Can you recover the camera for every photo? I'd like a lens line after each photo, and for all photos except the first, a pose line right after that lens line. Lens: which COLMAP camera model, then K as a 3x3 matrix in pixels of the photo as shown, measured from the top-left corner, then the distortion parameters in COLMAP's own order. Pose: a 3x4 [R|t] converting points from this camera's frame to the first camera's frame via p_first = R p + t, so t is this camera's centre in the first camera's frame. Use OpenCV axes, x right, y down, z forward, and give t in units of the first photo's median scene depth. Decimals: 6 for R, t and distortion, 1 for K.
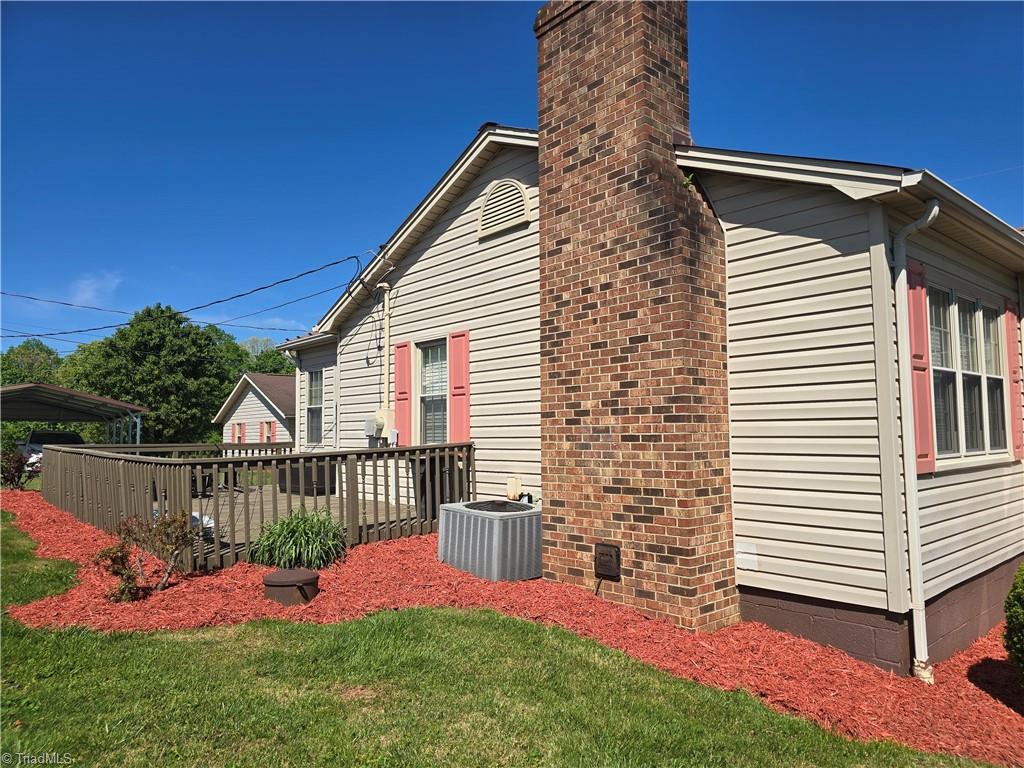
lens RADIAL K [[677.0, 0, 524.0], [0, 677.0, 392.0], [0, 0, 1]] dist [0.054353, -0.043882]
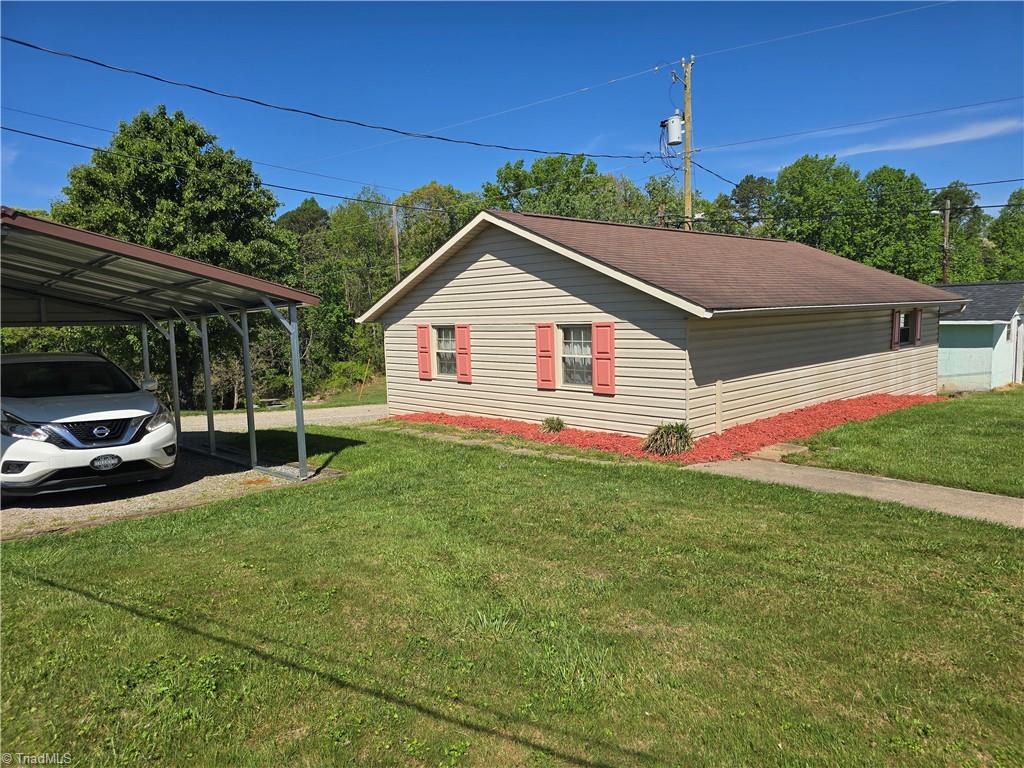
lens RADIAL K [[677.0, 0, 510.8], [0, 677.0, 385.3], [0, 0, 1]] dist [0.054353, -0.043882]
pose [[0.997546, -0.019637, 0.067204, -0.299845], [0.008480, 0.986681, 0.162445, 0.008556], [-0.069499, -0.161476, 0.984426, 0.398338]]
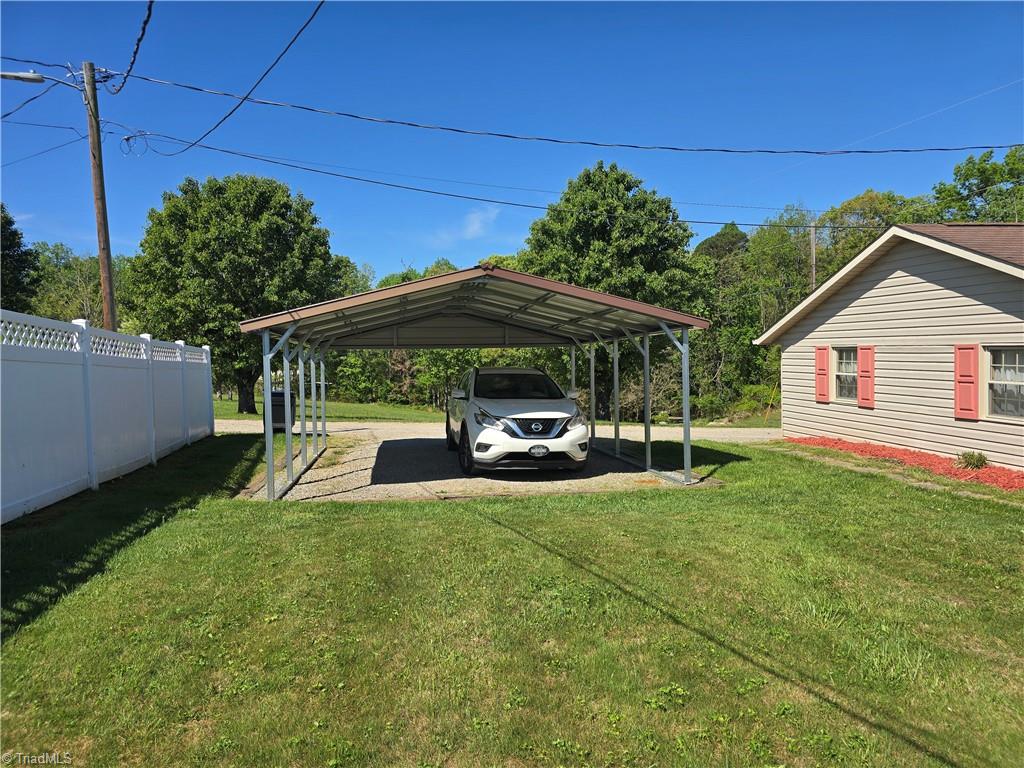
lens RADIAL K [[677.0, 0, 506.1], [0, 677.0, 388.2], [0, 0, 1]] dist [0.054353, -0.043882]
pose [[0.863313, 0.022289, -0.504177, -0.284165], [0.042959, 0.992152, 0.117423, 0.007686], [0.502838, -0.123032, 0.855580, 0.373274]]
